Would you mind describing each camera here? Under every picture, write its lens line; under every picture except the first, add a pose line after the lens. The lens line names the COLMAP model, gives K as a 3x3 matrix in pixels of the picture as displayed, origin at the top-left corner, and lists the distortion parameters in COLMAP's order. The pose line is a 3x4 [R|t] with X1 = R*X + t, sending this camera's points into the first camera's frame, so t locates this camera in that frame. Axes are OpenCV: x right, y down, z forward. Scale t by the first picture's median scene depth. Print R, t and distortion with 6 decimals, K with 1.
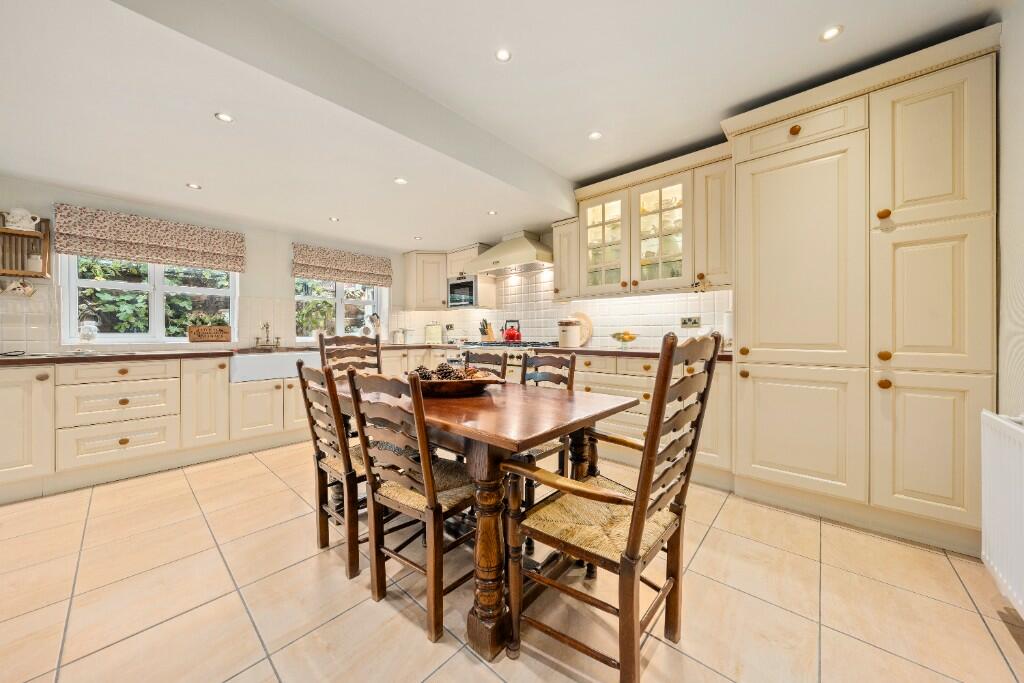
lens RADIAL K [[347.0, 0, 511.5], [0, 347.0, 334.1], [0, 0, 1]] dist [-0.000942, -0.000022]
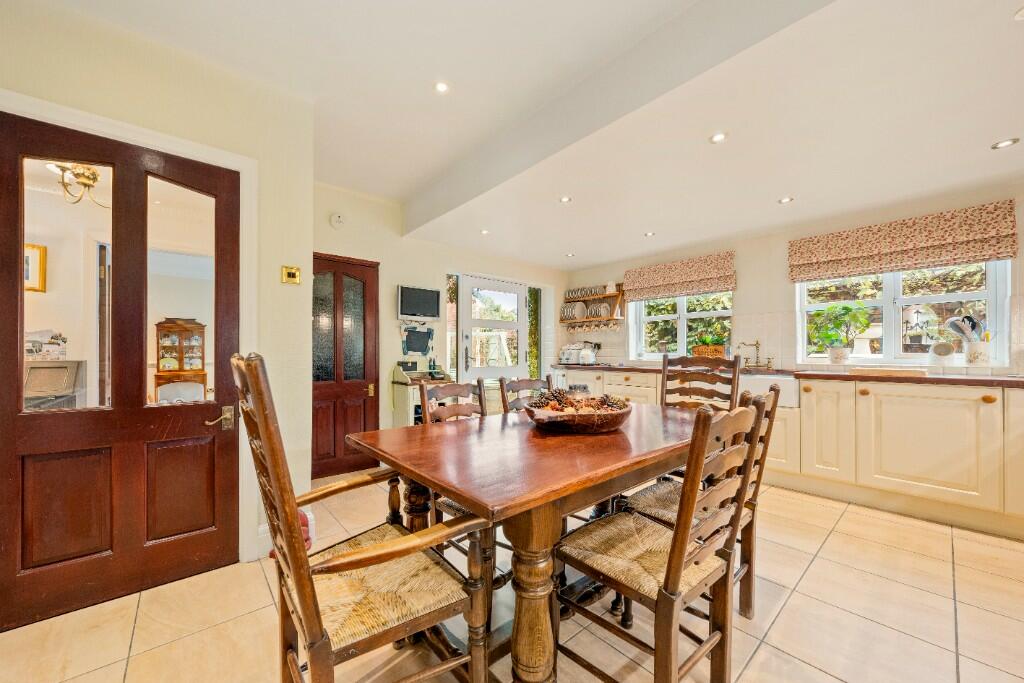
lens RADIAL K [[374.1, 0, 485.0], [0, 374.1, 351.8], [0, 0, 1]] dist [0.001251, -0.000199]
pose [[-0.159934, -0.001056, -0.987127, 0.410772], [-0.001098, 0.999999, -0.000892, -0.003902], [0.987127, 0.000941, -0.159935, 0.515597]]
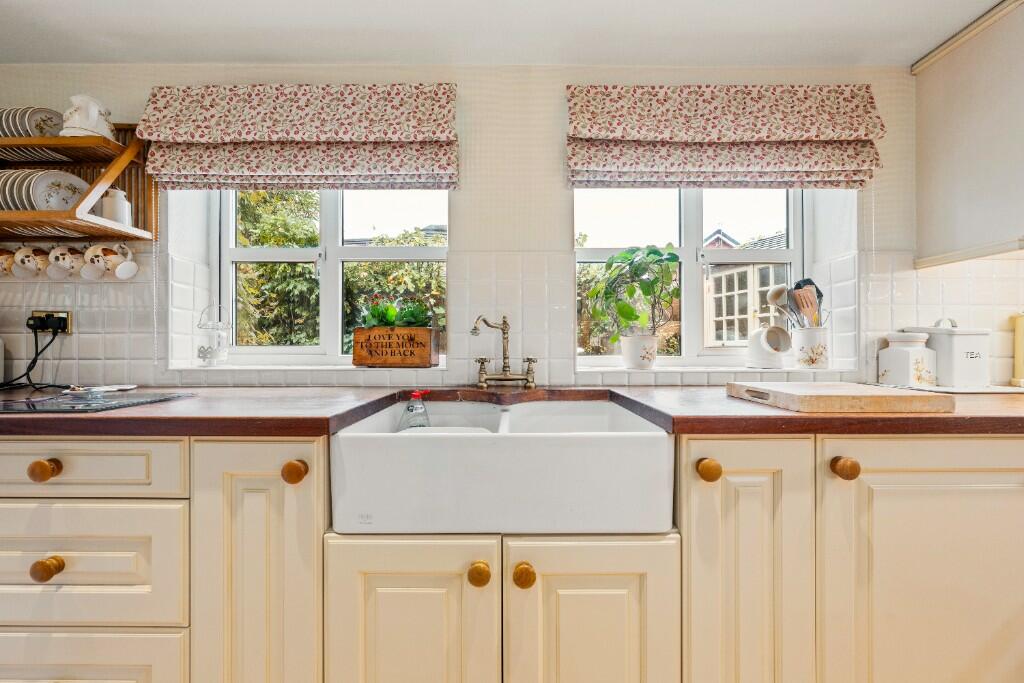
lens RADIAL K [[347.0, 0, 512.8], [0, 347.0, 345.7], [0, 0, 1]] dist [-0.000942, -0.000022]
pose [[0.664676, -0.002359, -0.747128, -0.482072], [-0.002620, 0.999982, -0.005488, -0.001045], [0.747127, 0.005605, 0.664657, 0.861088]]
